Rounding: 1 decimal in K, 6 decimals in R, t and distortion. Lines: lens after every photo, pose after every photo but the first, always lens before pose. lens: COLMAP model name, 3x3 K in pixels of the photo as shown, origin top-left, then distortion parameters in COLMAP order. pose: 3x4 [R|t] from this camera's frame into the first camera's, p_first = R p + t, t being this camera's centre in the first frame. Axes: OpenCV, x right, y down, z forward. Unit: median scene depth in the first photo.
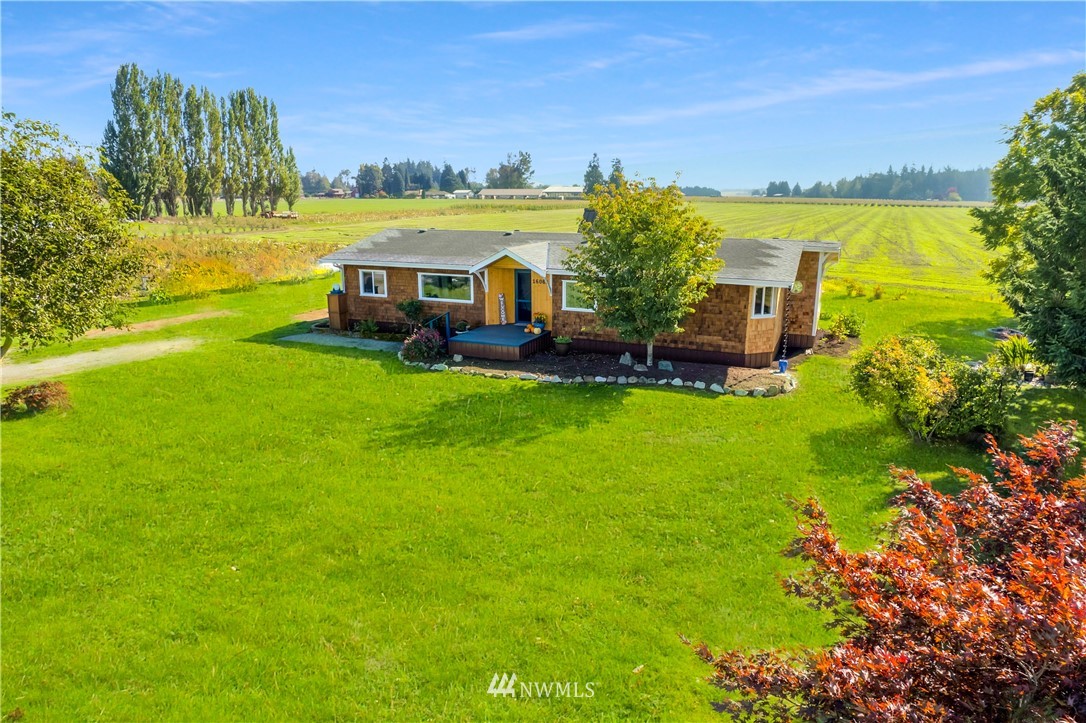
lens RADIAL K [[695.0, 0, 546.0], [0, 695.0, 361.4], [0, 0, 1]] dist [-0.063263, 0.074409]
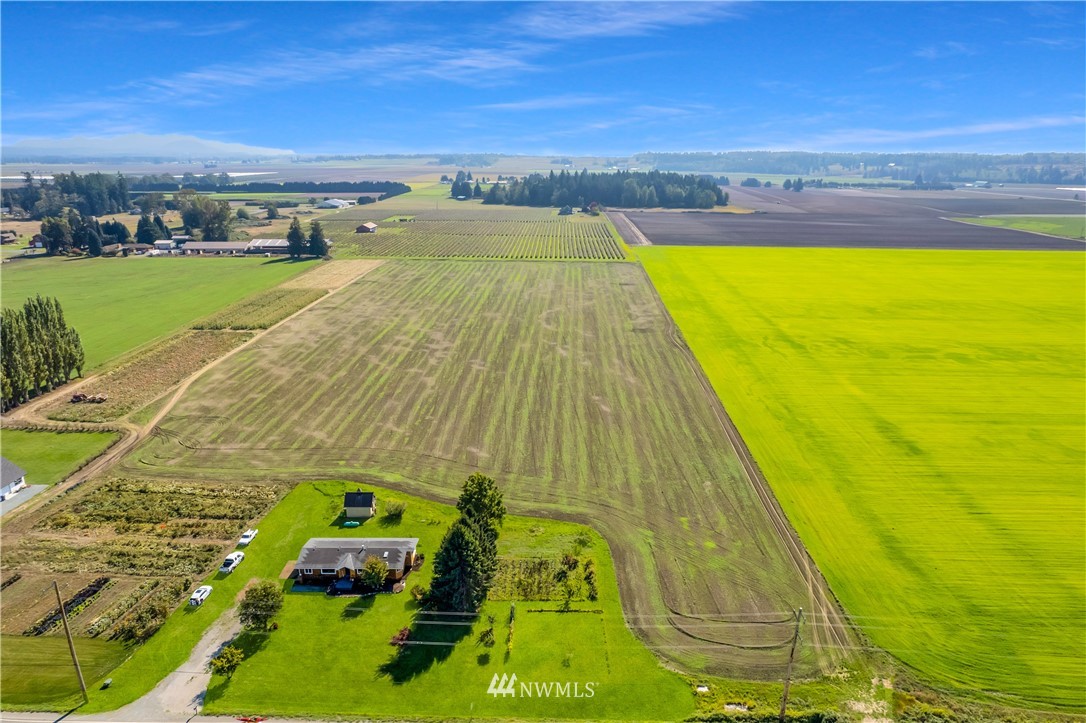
lens RADIAL K [[701.9, 0, 550.6], [0, 701.9, 363.9], [0, 0, 1]] dist [-0.079298, 0.073594]
pose [[0.910088, -0.120811, 0.396414, -0.072238], [0.097779, 0.992156, 0.077889, -0.259464], [-0.402714, -0.032125, 0.914762, -0.567158]]
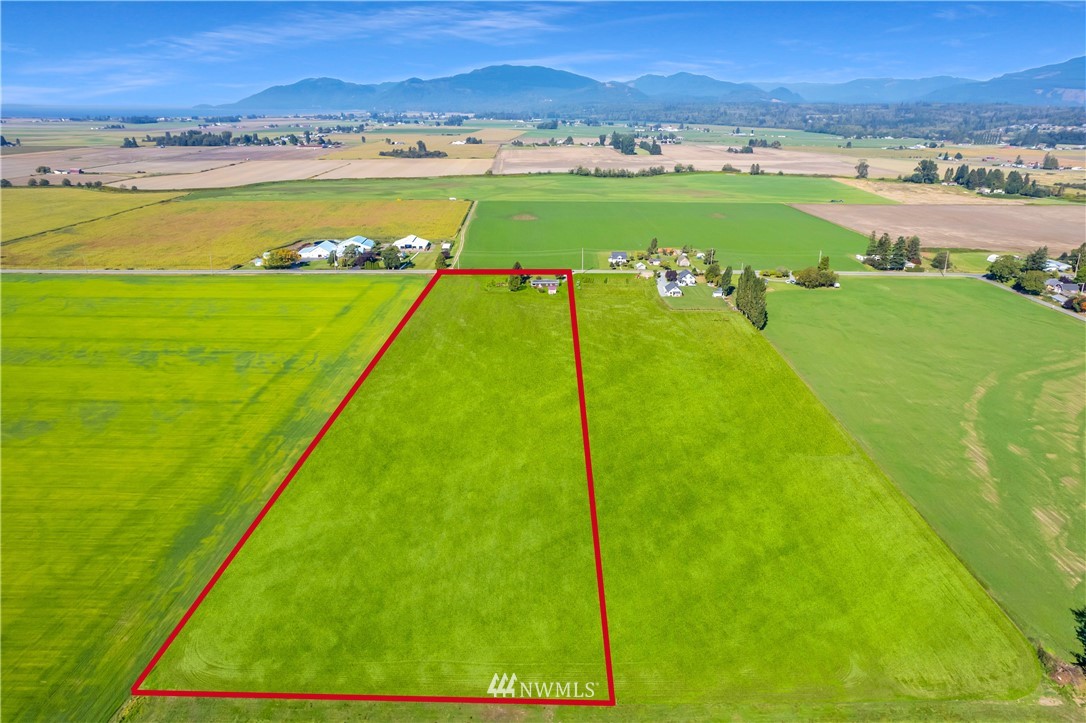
lens RADIAL K [[701.9, 0, 550.6], [0, 701.9, 363.9], [0, 0, 1]] dist [-0.079298, 0.073594]
pose [[-0.901397, 0.146079, -0.407607, 1.223955], [-0.108731, 0.834843, 0.539643, -1.316783], [0.419119, 0.530752, -0.736642, 2.515403]]
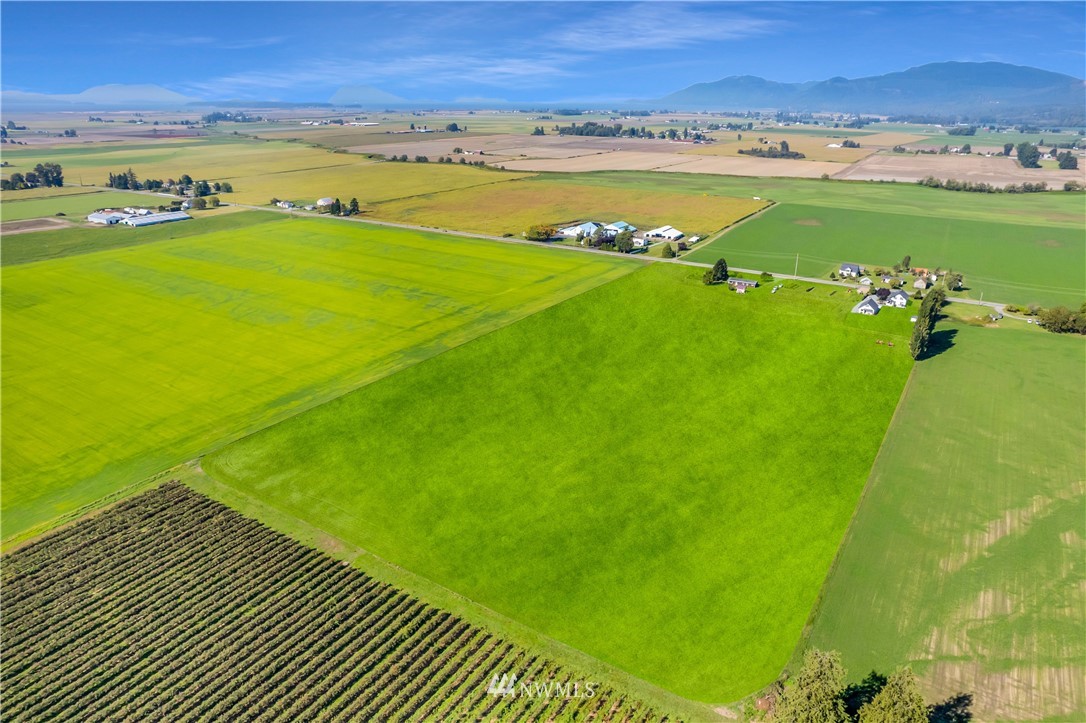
lens RADIAL K [[701.9, 0, 550.6], [0, 701.9, 363.9], [0, 0, 1]] dist [-0.079298, 0.073594]
pose [[-0.993975, -0.049512, 0.097788, 0.501867], [0.014710, 0.823832, 0.566643, -1.409240], [-0.108616, 0.564667, -0.818140, 2.853700]]
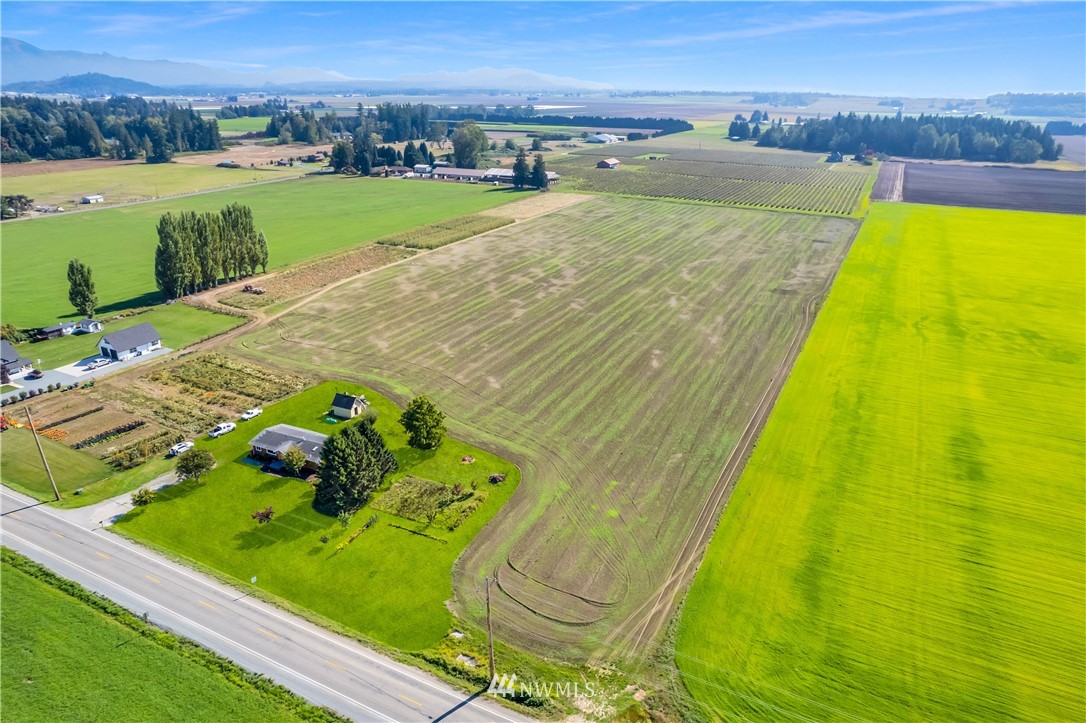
lens RADIAL K [[701.9, 0, 550.6], [0, 701.9, 363.9], [0, 0, 1]] dist [-0.079298, 0.073594]
pose [[0.999970, 0.006404, -0.004410, 0.313912], [-0.005722, 0.990073, 0.140437, -0.240221], [0.005266, -0.140407, 0.990080, -0.643555]]
